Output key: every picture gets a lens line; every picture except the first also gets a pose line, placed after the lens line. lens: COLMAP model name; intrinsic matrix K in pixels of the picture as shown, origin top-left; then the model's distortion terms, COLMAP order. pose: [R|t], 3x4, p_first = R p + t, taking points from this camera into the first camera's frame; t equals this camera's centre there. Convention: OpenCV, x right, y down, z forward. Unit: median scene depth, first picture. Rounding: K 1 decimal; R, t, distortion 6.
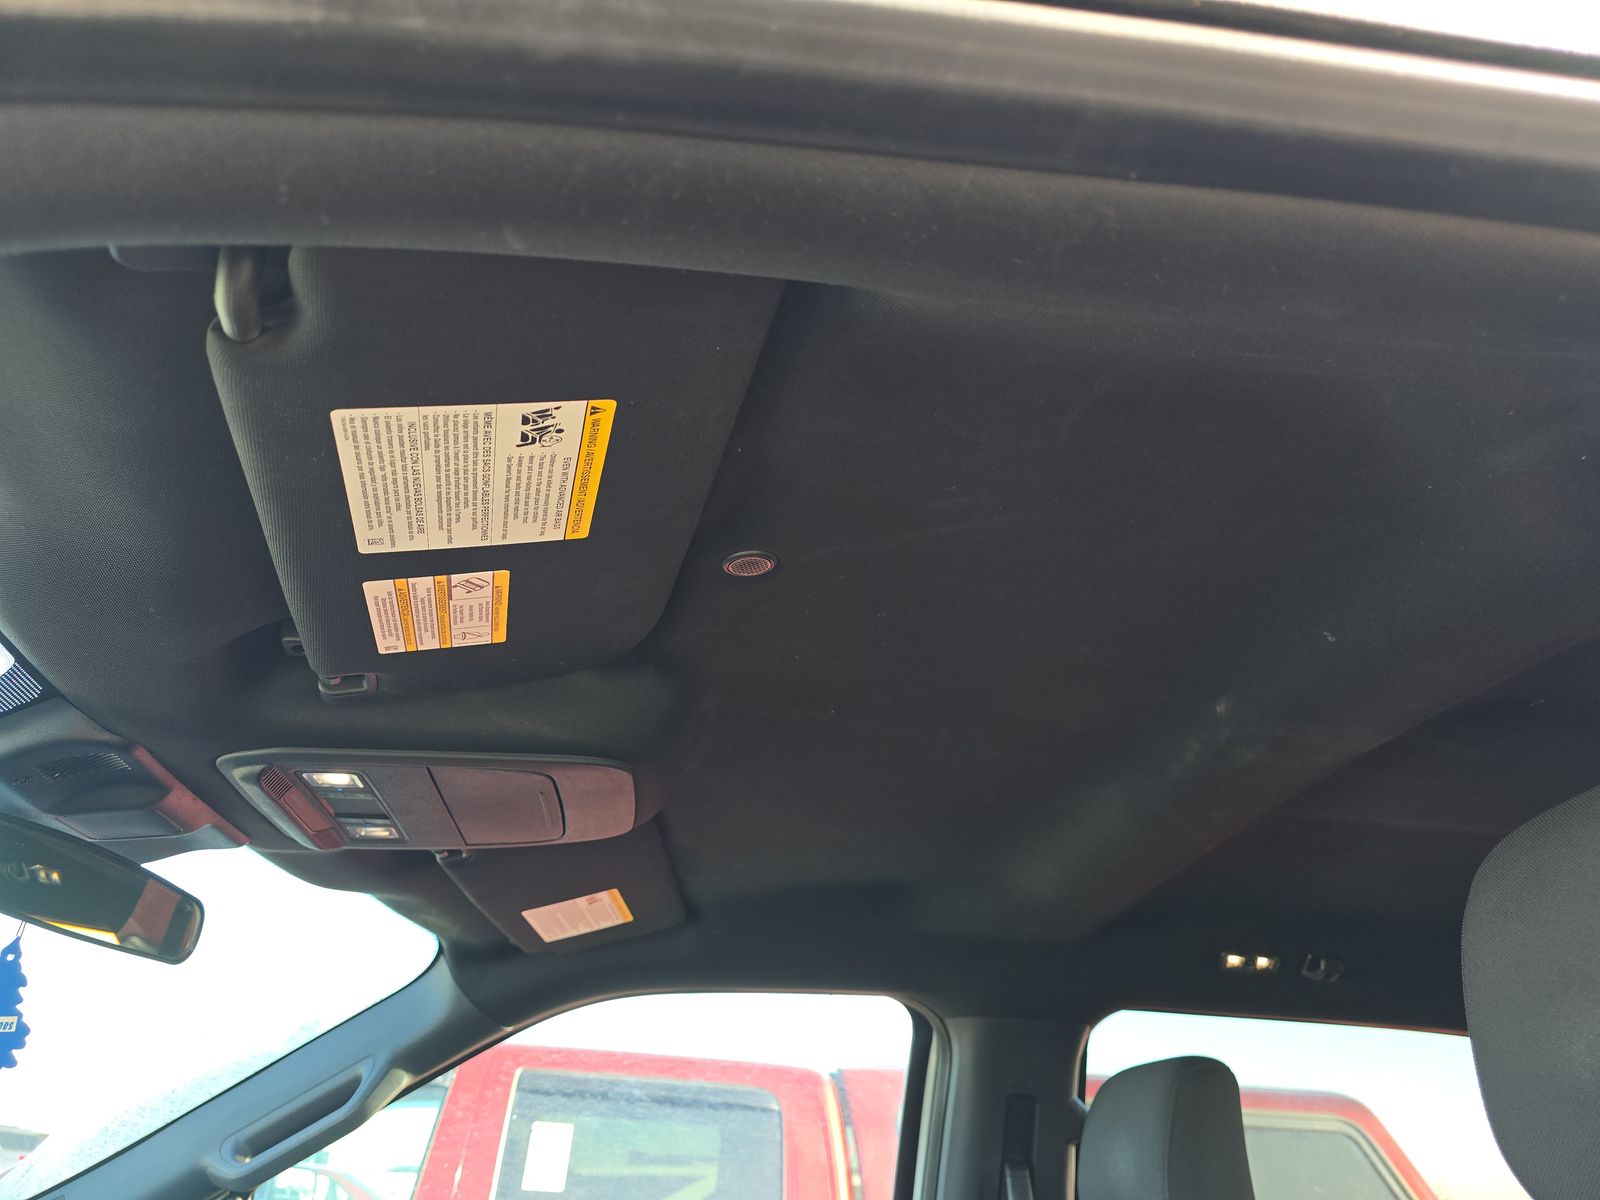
lens RADIAL K [[1127.1, 0, 800.0], [0, 1127.1, 600.0], [0, 0, 1]] dist [0.027621, -0.030114]
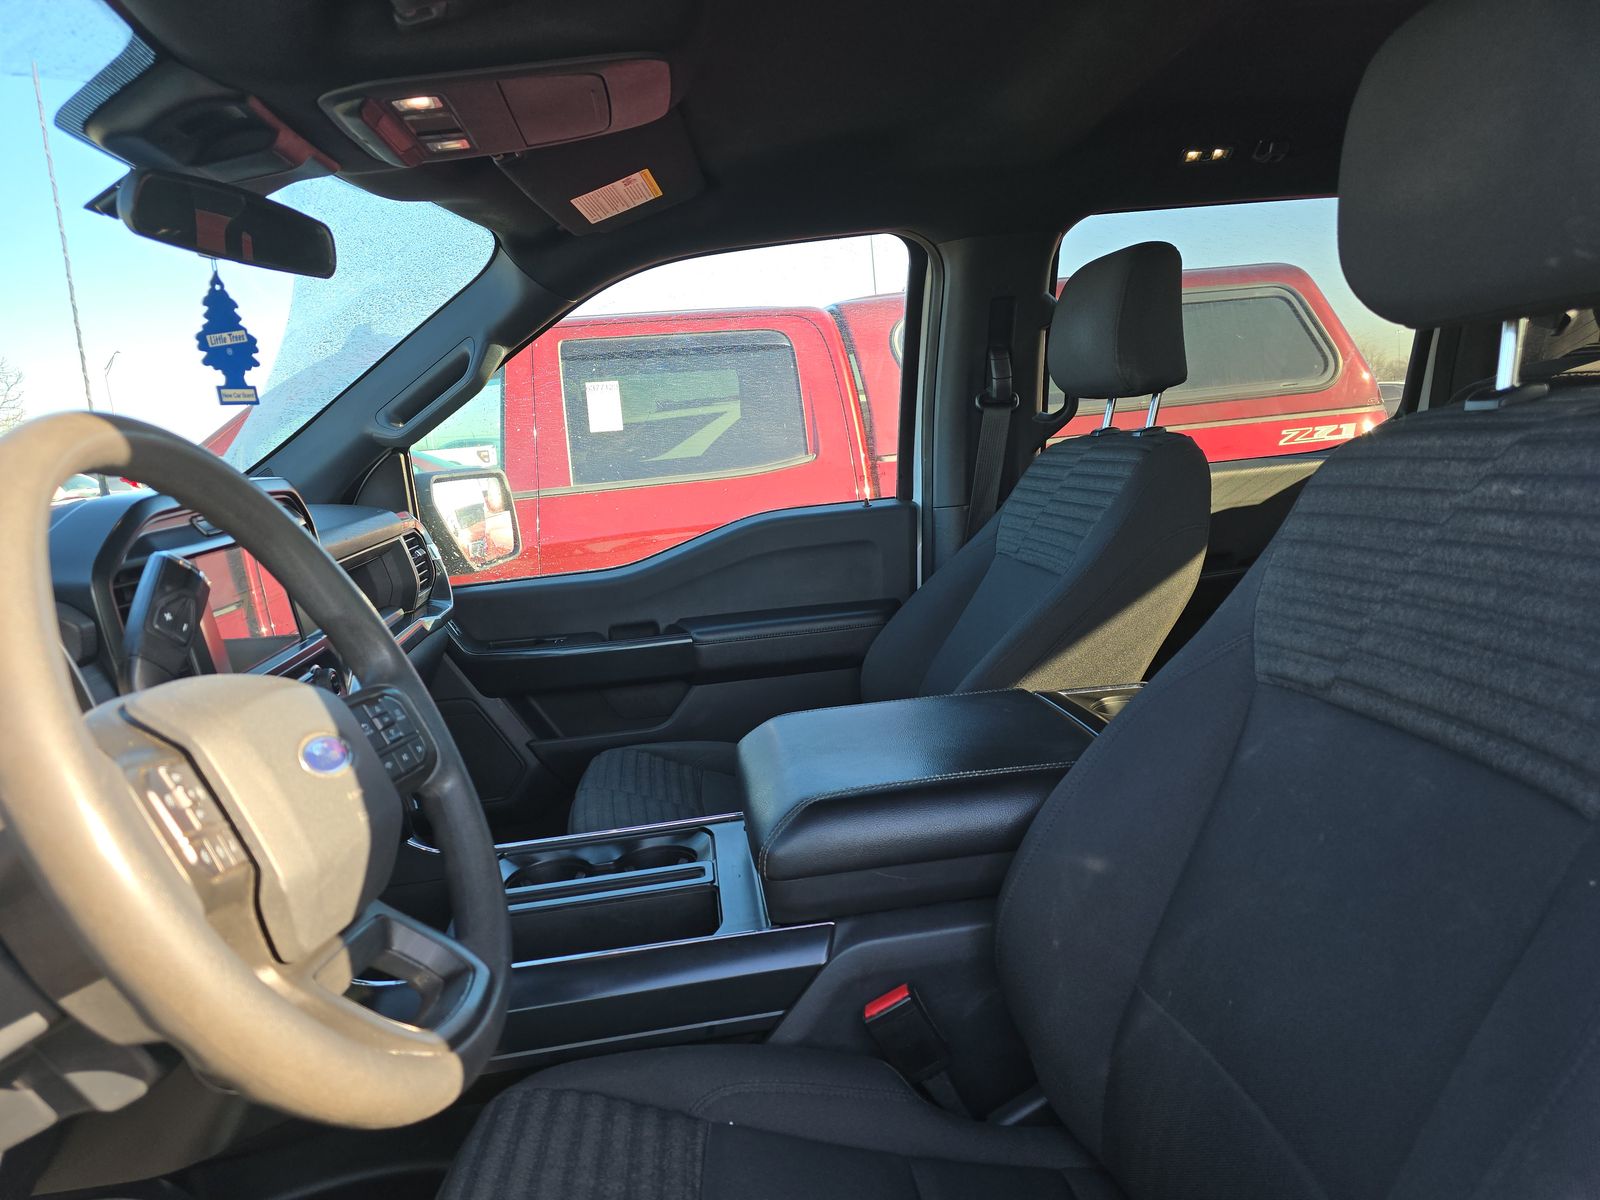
lens RADIAL K [[1073.8, 0, 840.3], [0, 1073.8, 603.2], [0, 0, 1]] dist [-0.007944, -0.000757]
pose [[0.990838, -0.134935, 0.005745, -0.036641], [0.103211, 0.783945, 0.612191, -0.040614], [-0.087110, -0.605989, 0.790689, -0.130586]]
